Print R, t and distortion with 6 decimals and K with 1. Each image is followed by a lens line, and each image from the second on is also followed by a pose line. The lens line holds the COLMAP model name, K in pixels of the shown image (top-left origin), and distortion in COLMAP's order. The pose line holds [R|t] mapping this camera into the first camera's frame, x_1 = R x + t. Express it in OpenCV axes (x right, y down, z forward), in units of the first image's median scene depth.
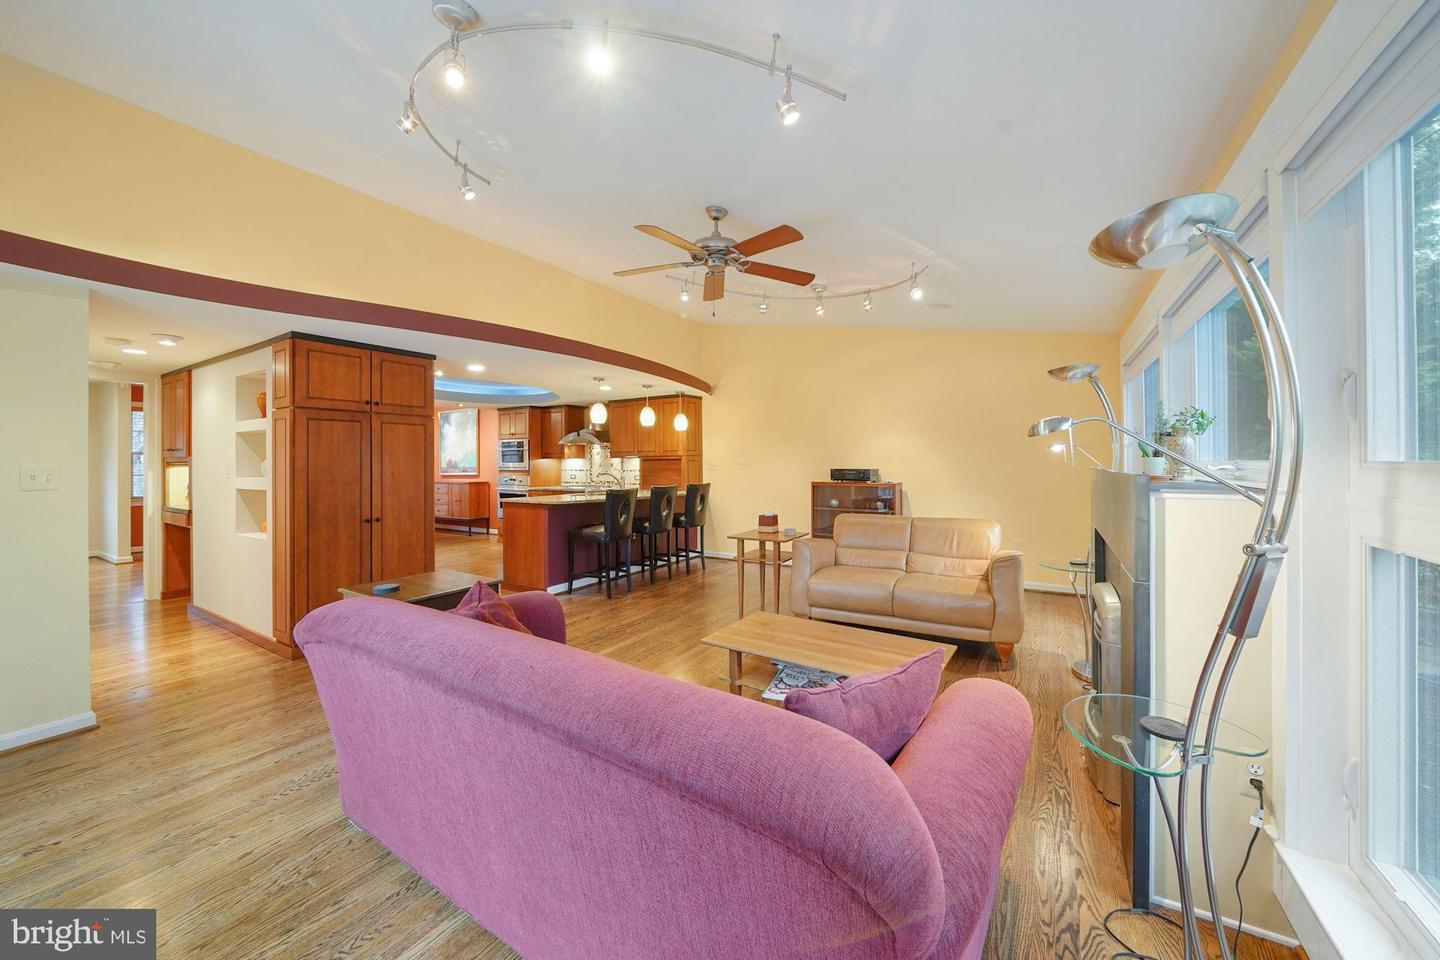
lens RADIAL K [[509.1, 0, 726.0], [0, 509.1, 455.8], [0, 0, 1]] dist [-0.010645, 0.001032]
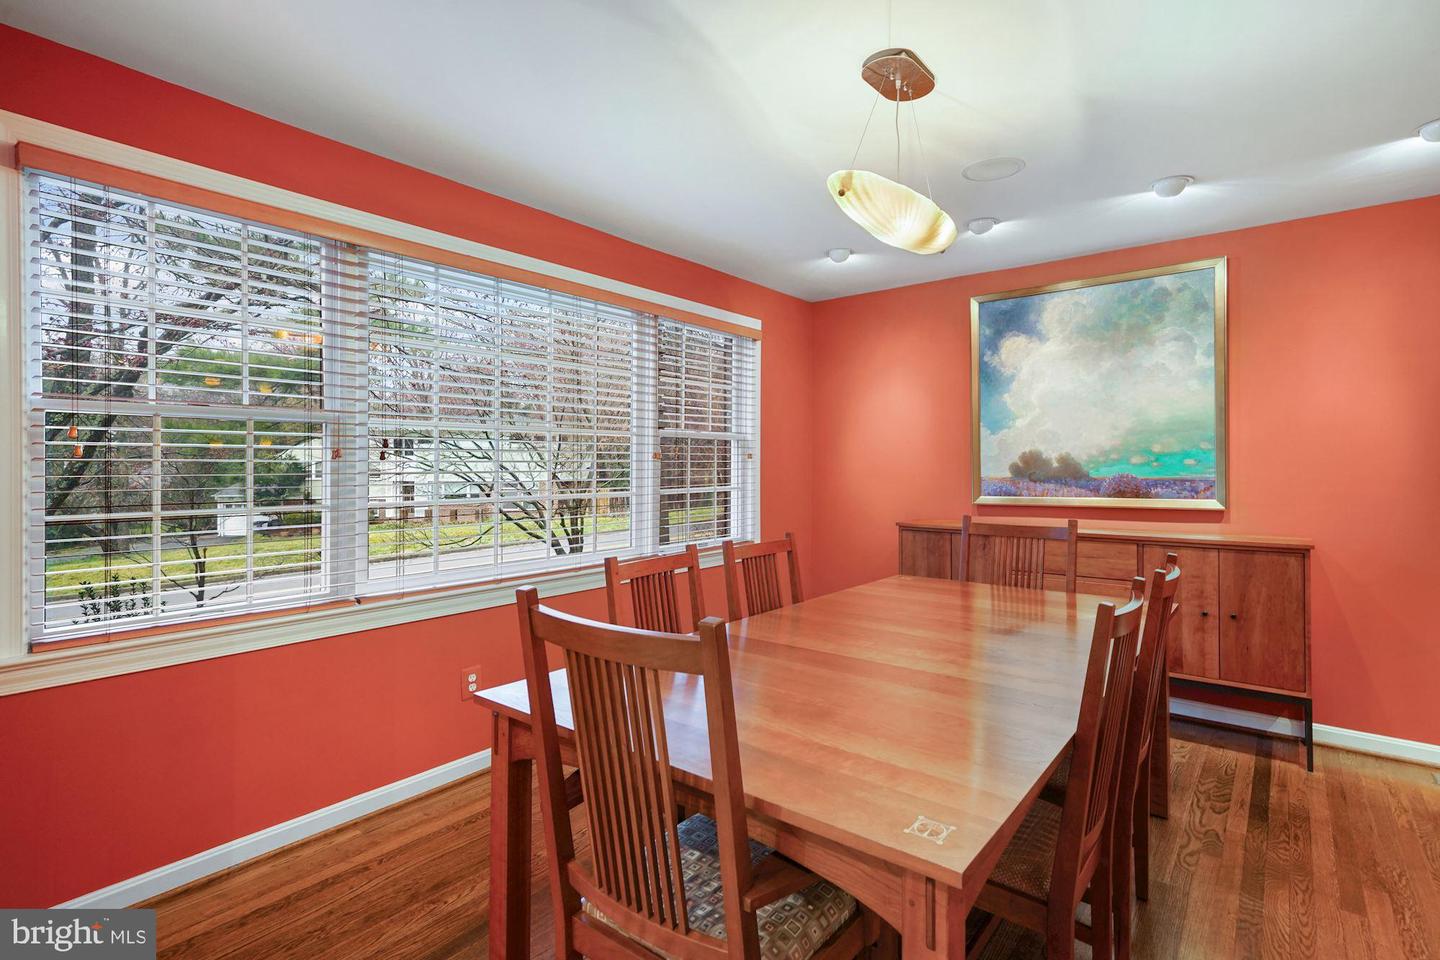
lens RADIAL K [[701.6, 0, 724.3], [0, 701.6, 457.1], [0, 0, 1]] dist [0.006974, 0.001235]
pose [[0.989209, 0.005776, -0.146401, -0.812229], [-0.005809, 0.999983, 0.000206, 0.013121], [0.146399, 0.000647, 0.989225, 0.694972]]
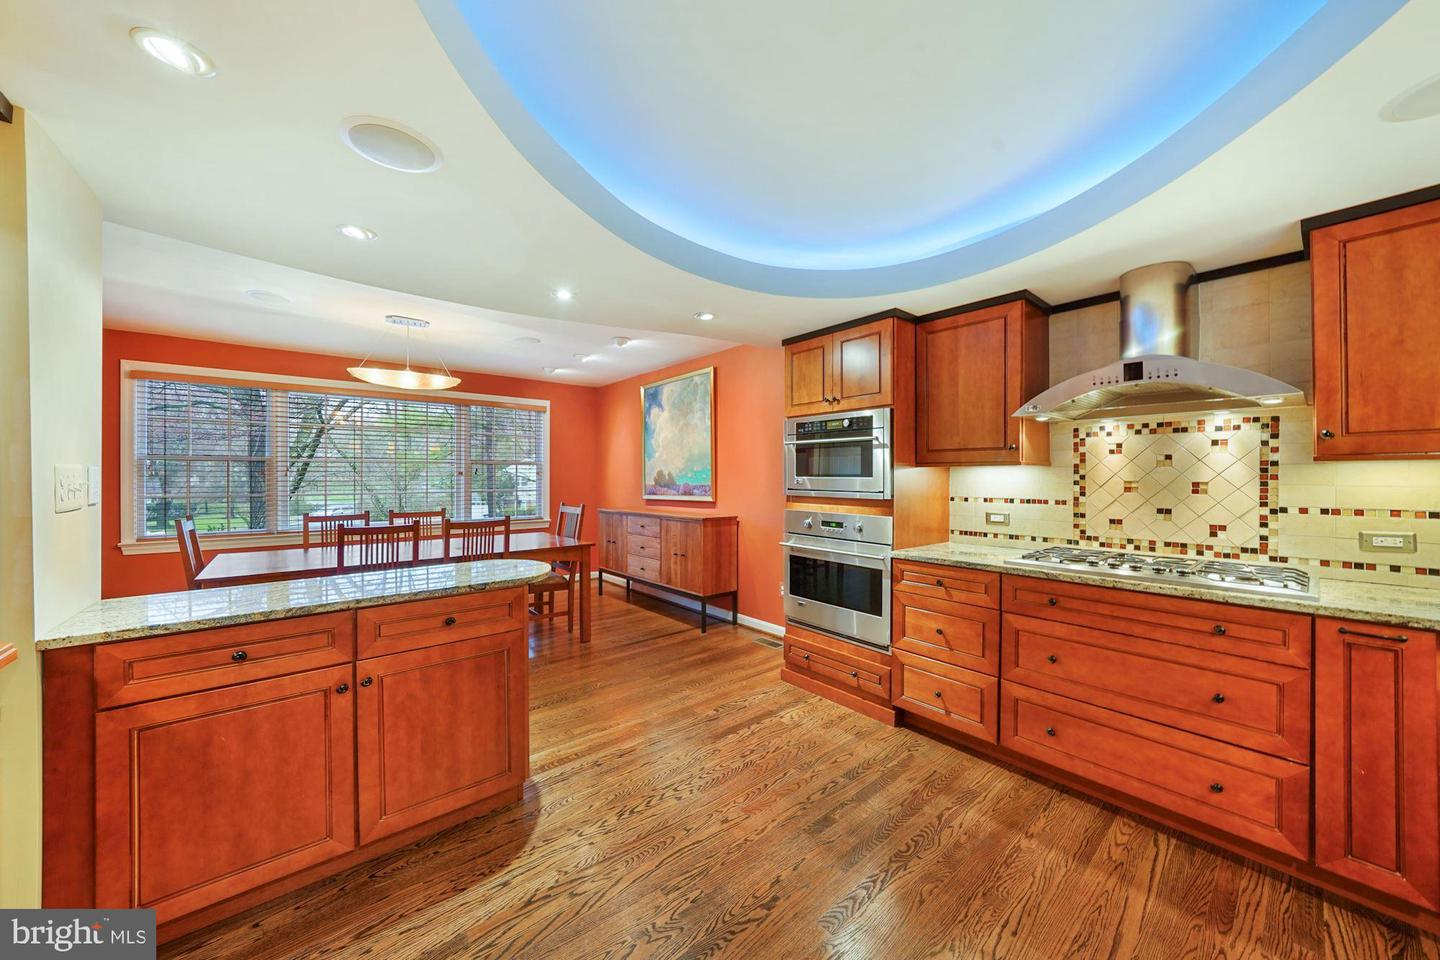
lens RADIAL K [[509.1, 0, 725.6], [0, 509.1, 474.2], [0, 0, 1]] dist [-0.010645, 0.001032]
pose [[0.946910, 0.002846, -0.321486, -0.369110], [-0.001310, 0.999987, 0.004996, 0.009441], [0.321496, -0.004310, 0.946901, 0.616748]]
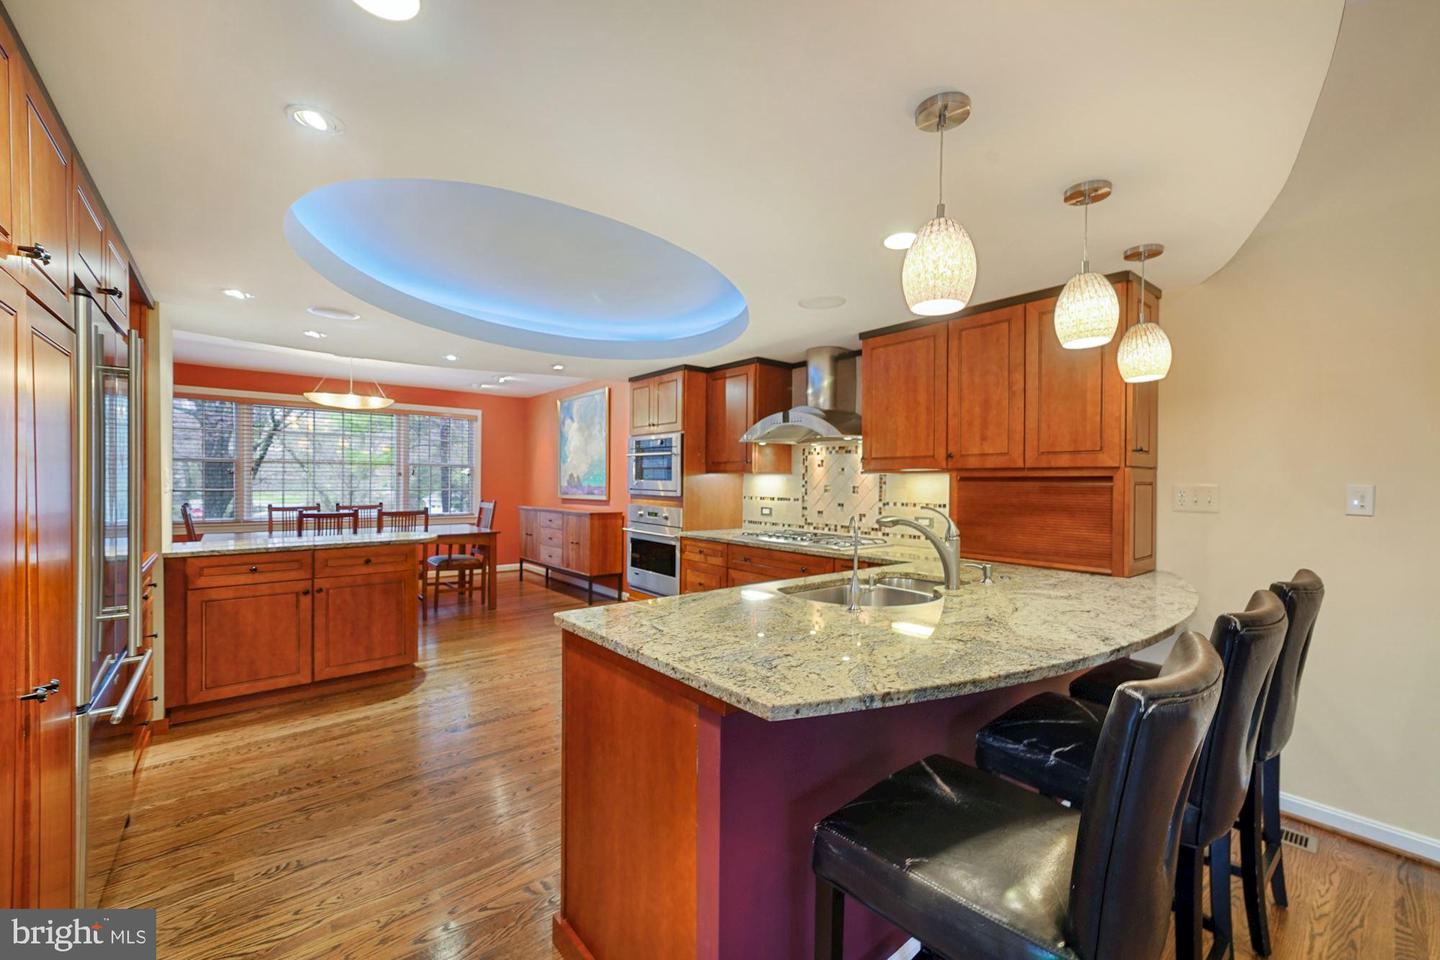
lens RADIAL K [[576.9, 0, 712.1], [0, 576.9, 482.5], [0, 0, 1]] dist [0.013620, -0.000544]
pose [[0.941140, 0.015666, -0.337653, -0.164492], [-0.011304, 0.999825, 0.014879, 0.006100], [0.337827, -0.010187, 0.941153, 0.464964]]
